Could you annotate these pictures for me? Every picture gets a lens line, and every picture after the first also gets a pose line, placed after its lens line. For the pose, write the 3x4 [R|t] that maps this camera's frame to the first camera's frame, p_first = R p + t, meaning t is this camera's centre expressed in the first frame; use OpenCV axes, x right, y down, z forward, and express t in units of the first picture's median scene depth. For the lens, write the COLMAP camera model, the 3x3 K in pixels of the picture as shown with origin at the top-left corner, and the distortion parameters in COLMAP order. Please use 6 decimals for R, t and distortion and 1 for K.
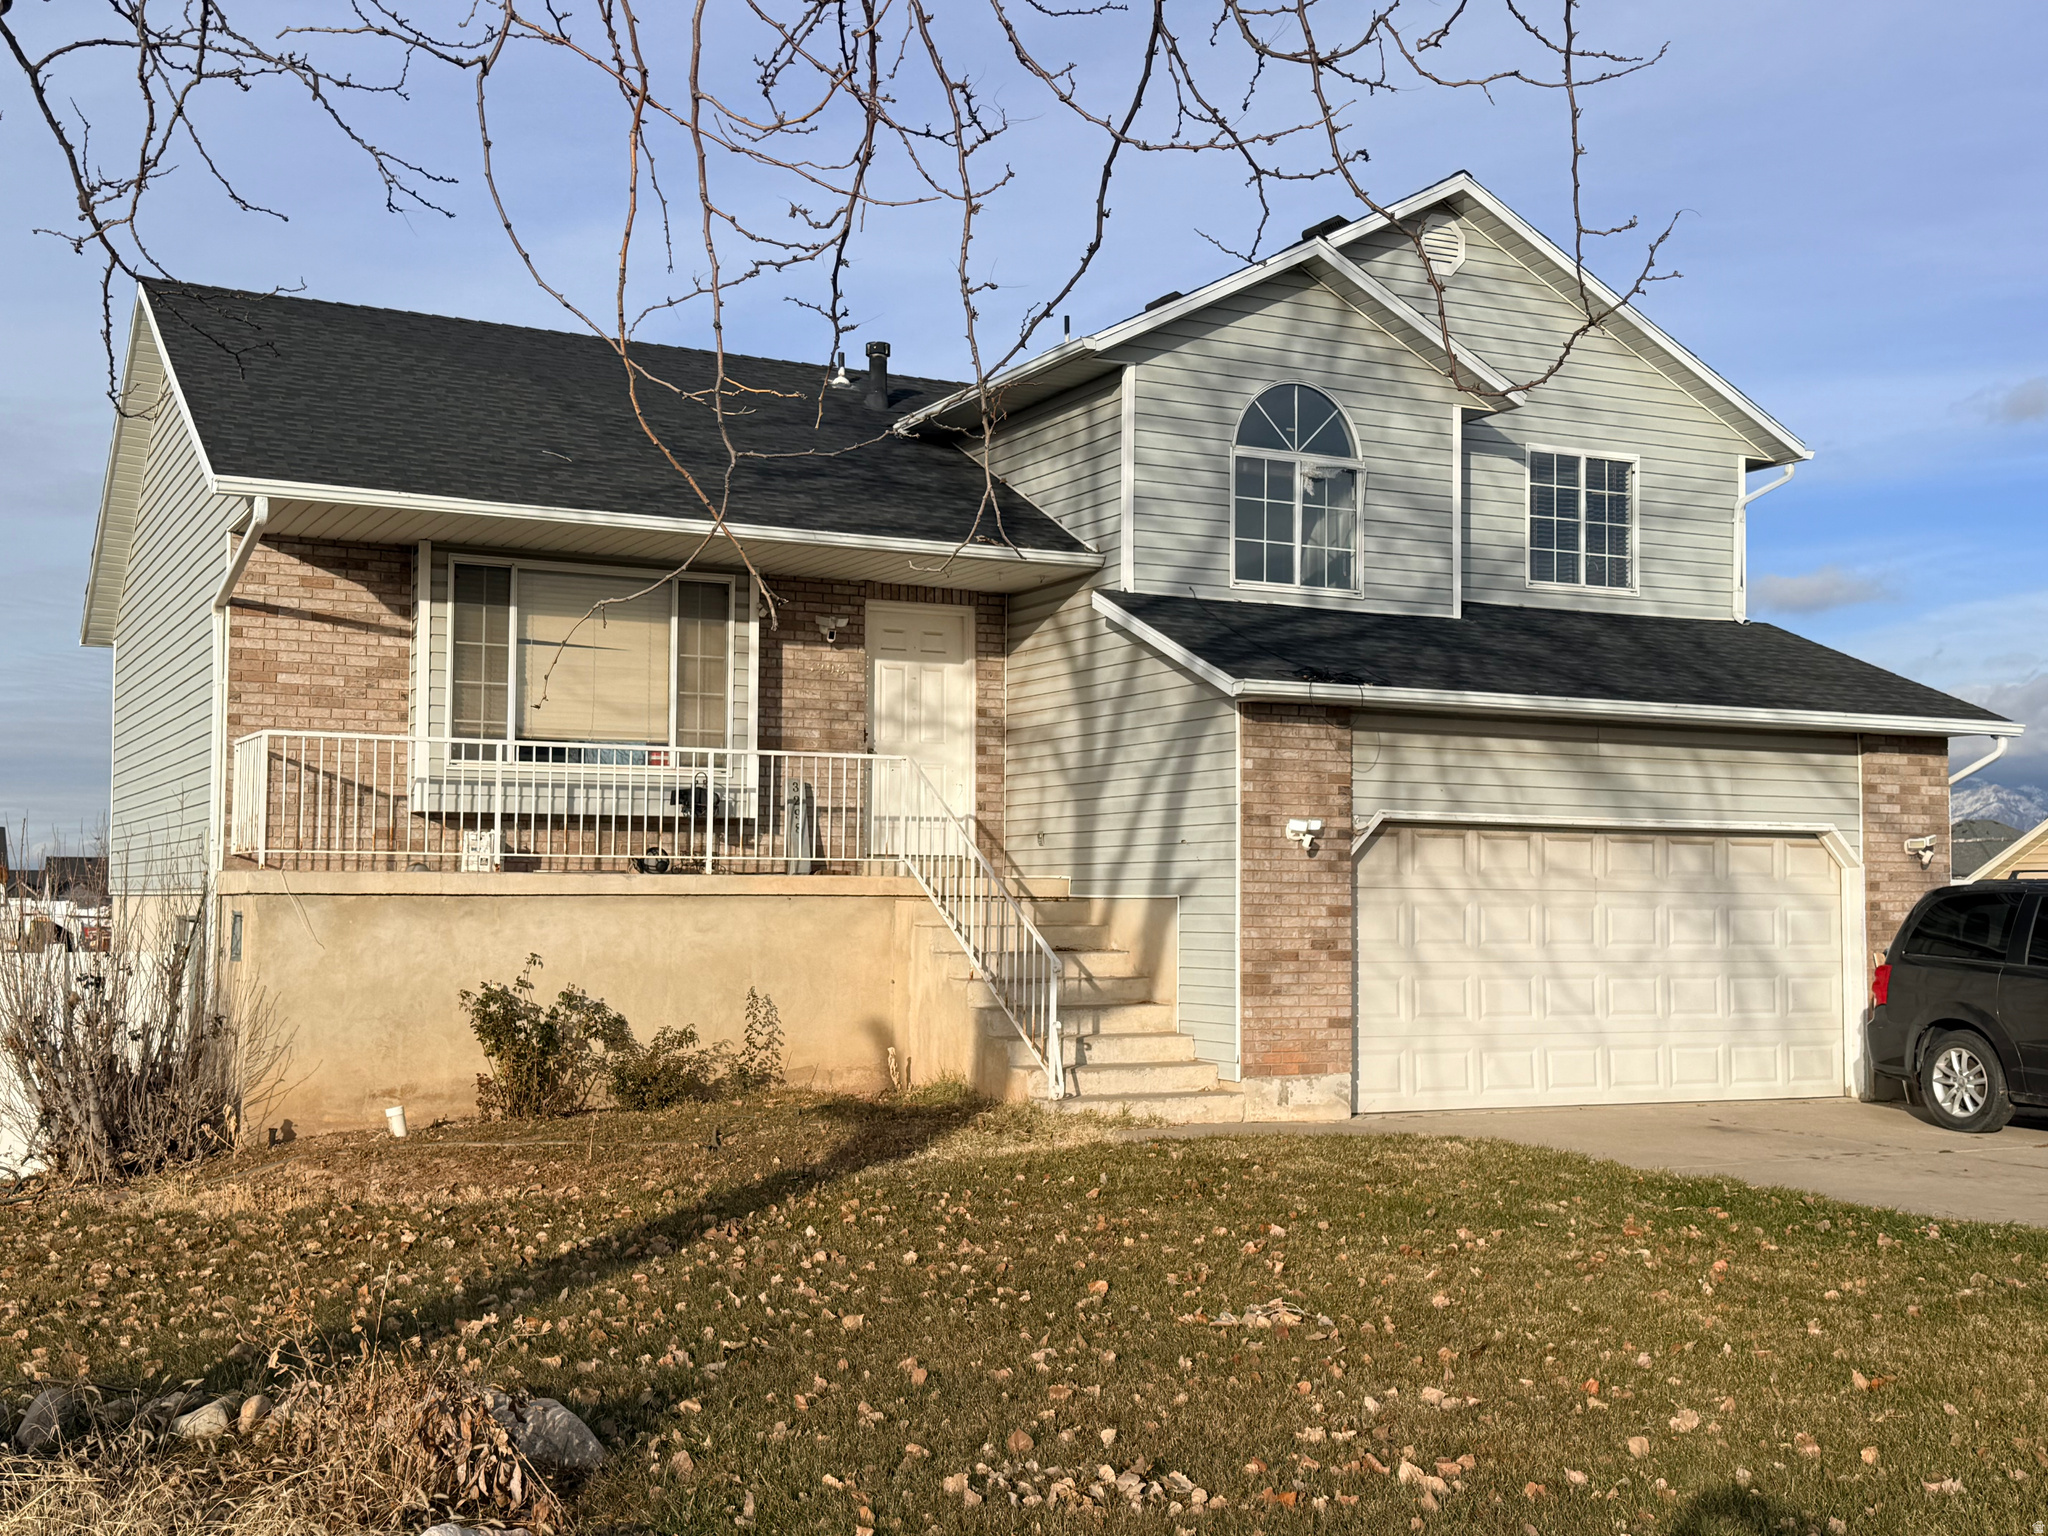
lens RADIAL K [[2322.3, 0, 1024.6], [0, 2322.3, 761.1], [0, 0, 1]] dist [0.089339, 0.000000]
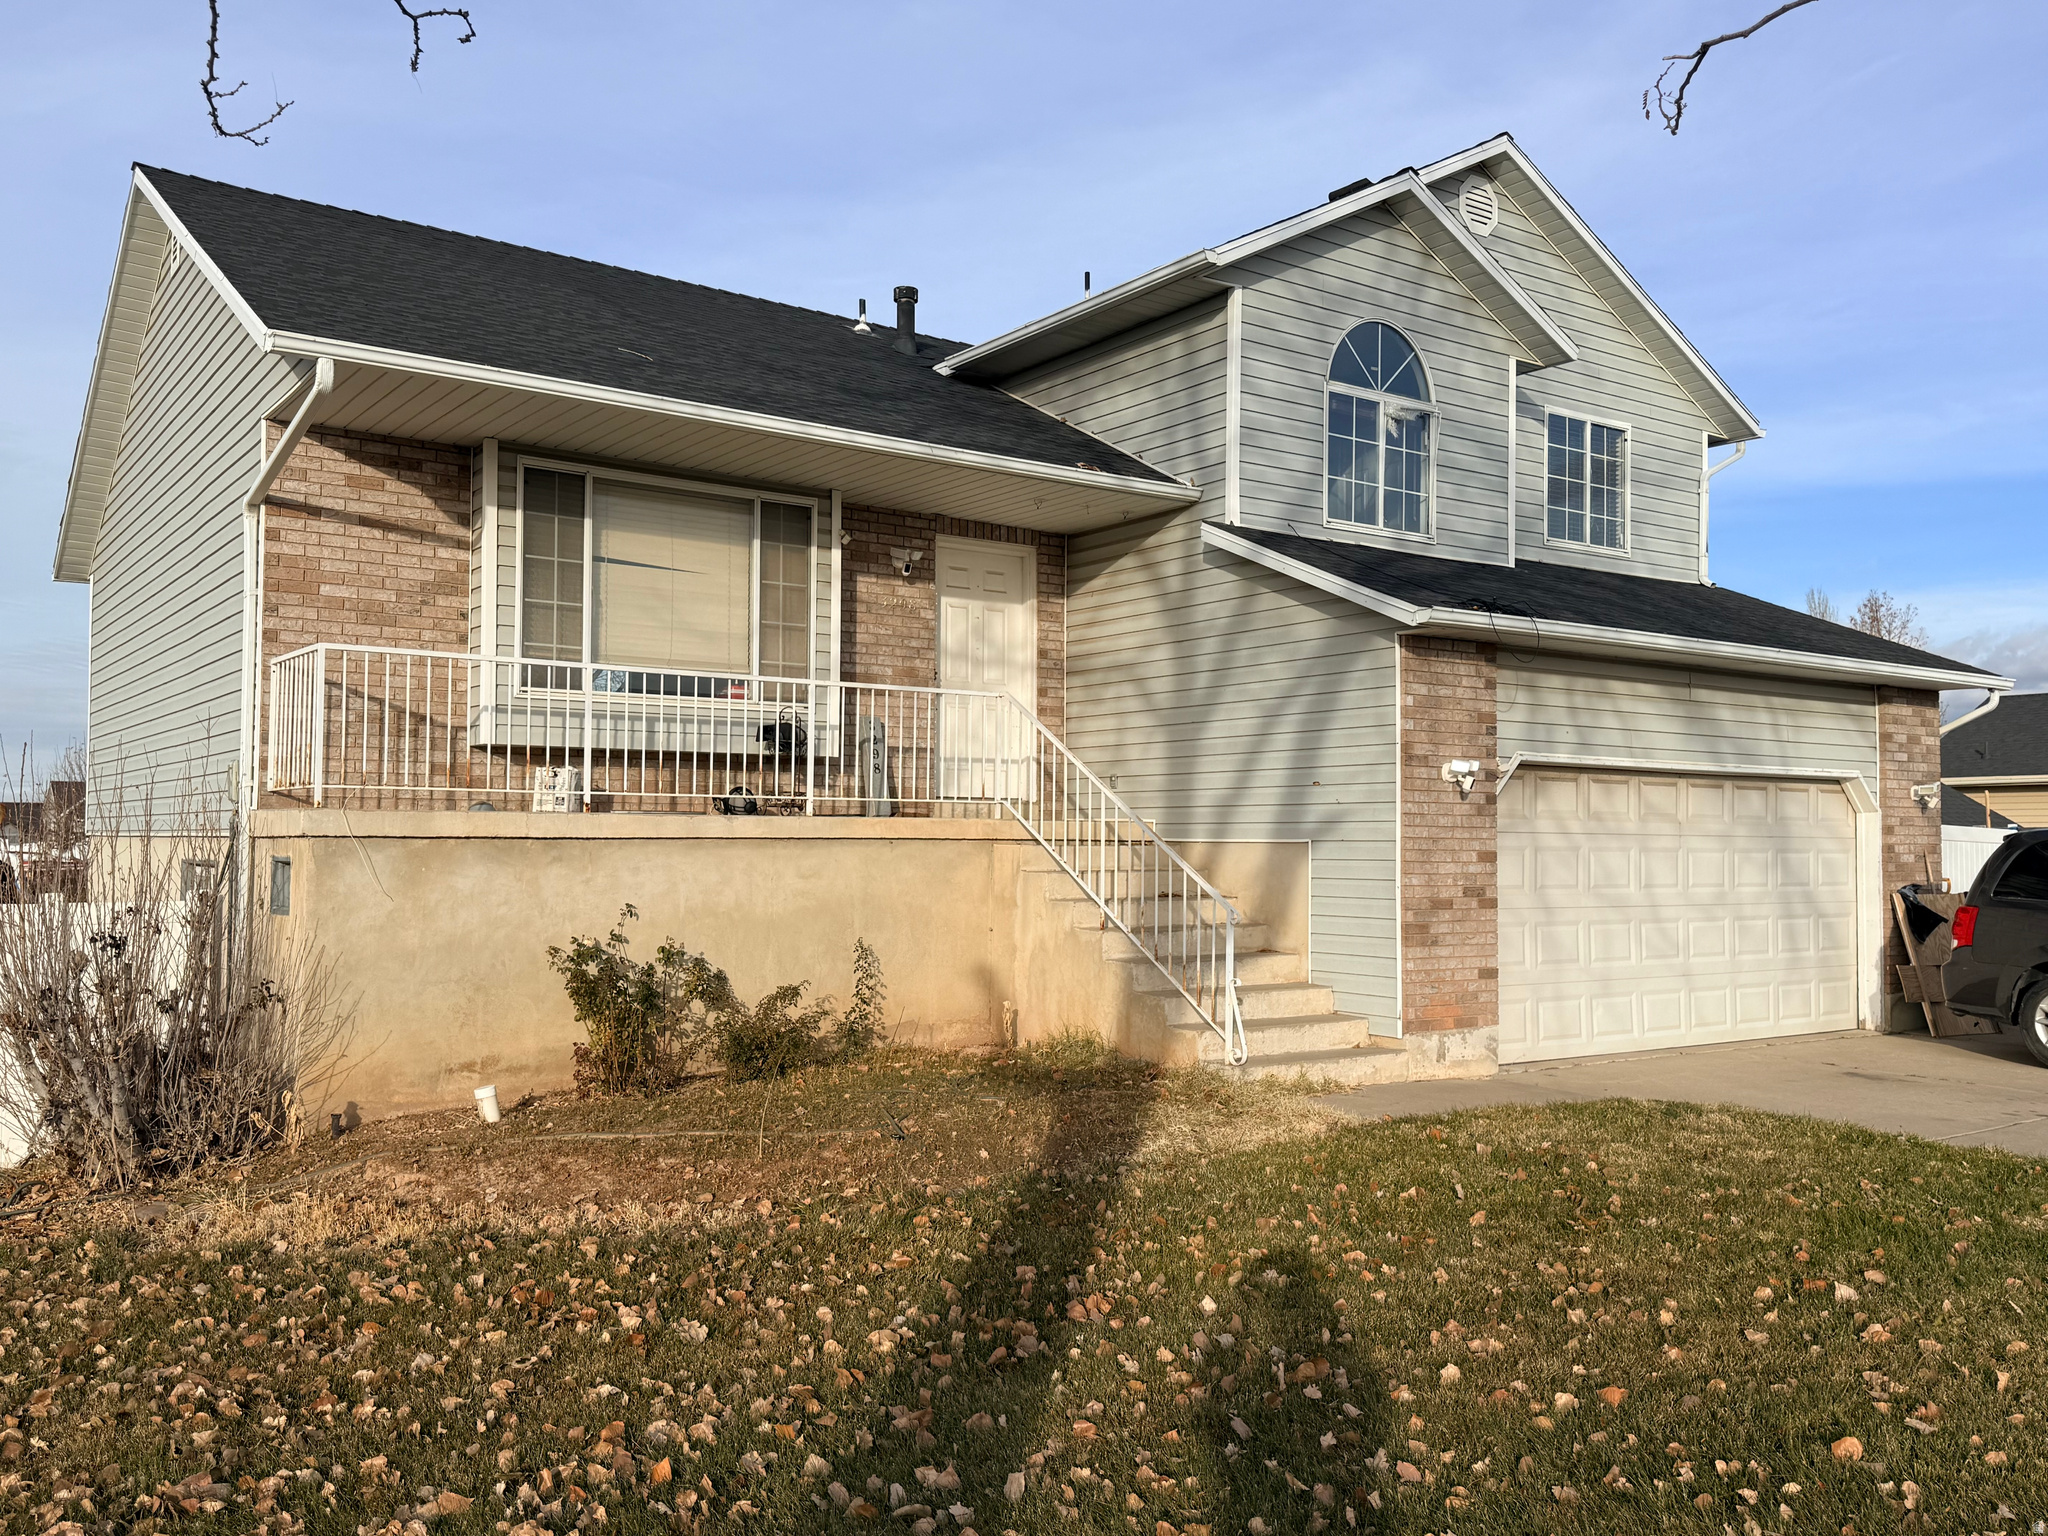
lens RADIAL K [[1711.4, 0, 1026.3], [0, 1711.4, 780.6], [0, 0, 1]] dist [0.058781, -0.050310]
pose [[0.989066, 0.005943, 0.147352, -0.148055], [-0.009883, 0.999613, 0.026018, 0.015862], [-0.147140, -0.027190, 0.988742, 0.312478]]
